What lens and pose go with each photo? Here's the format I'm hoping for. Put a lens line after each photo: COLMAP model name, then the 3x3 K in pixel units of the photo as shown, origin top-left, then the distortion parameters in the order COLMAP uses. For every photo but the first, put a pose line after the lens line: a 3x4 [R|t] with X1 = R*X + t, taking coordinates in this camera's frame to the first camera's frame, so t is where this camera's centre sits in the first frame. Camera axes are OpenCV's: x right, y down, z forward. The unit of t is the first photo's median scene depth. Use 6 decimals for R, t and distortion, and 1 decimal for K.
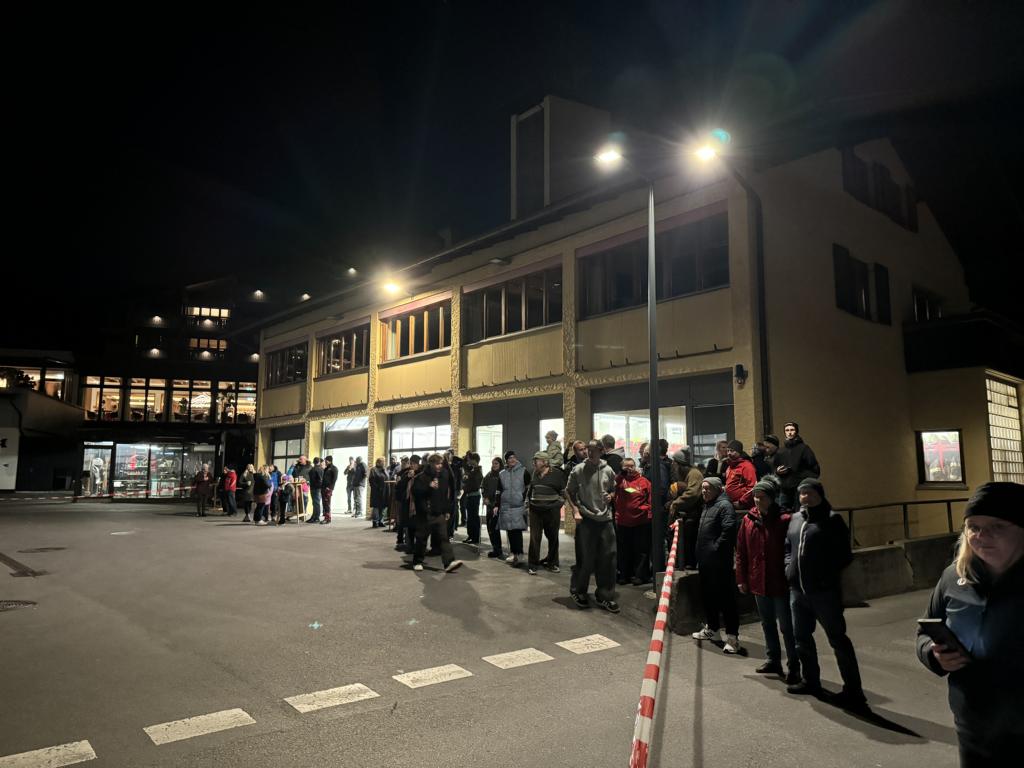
lens RADIAL K [[711.9, 0, 512.0], [0, 711.9, 384.0], [0, 0, 1]] dist [-0.000570, -0.002103]
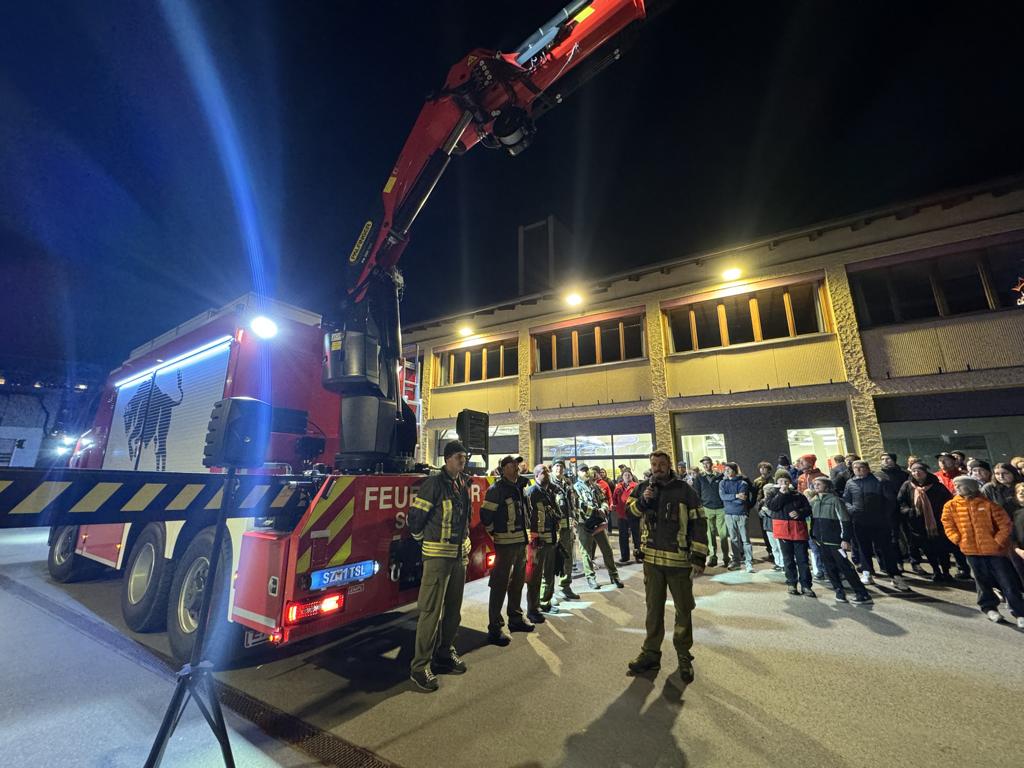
lens RADIAL K [[412.0, 0, 513.9], [0, 412.0, 384.0], [0, 0, 1]] dist [-0.000149, -0.000005]
pose [[0.959091, 0.080259, 0.271482, -0.266619], [-0.052228, 0.992674, -0.108956, 0.037658], [-0.278237, 0.090320, 0.956256, 0.300948]]
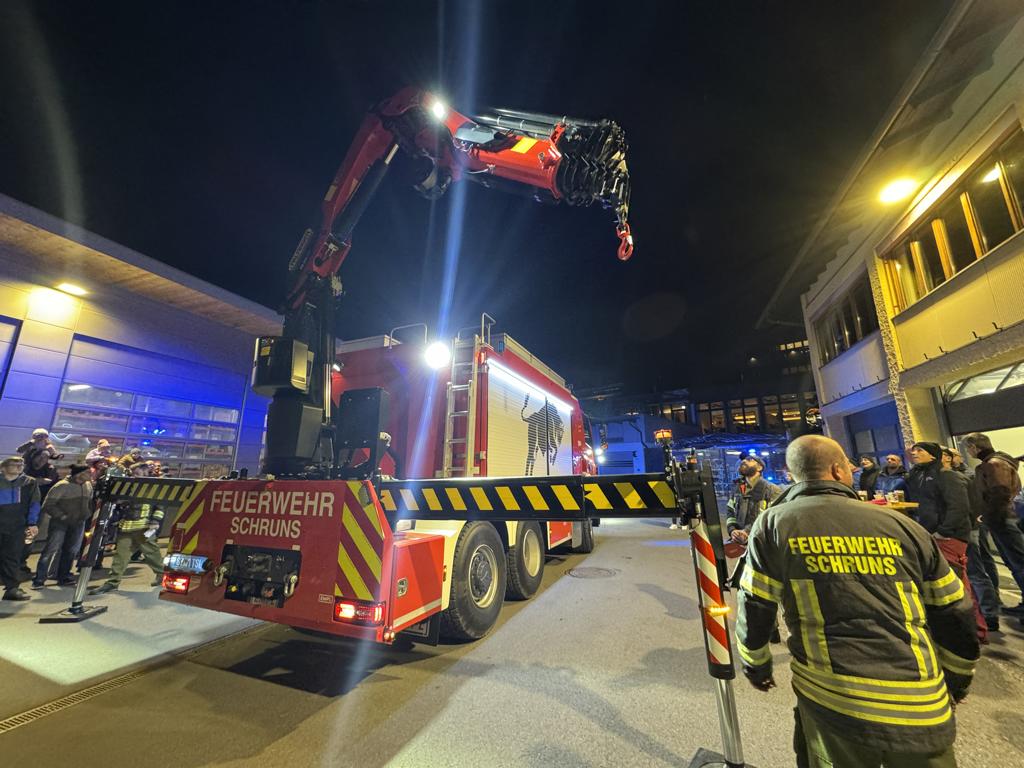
lens RADIAL K [[418.6, 0, 510.0], [0, 418.6, 376.0], [0, 0, 1]] dist [0.001169, 0.000129]
pose [[0.455600, -0.187332, -0.870250, -0.018139], [0.103463, 0.982124, -0.157249, 0.058133], [0.884151, -0.018396, 0.466838, 0.528191]]
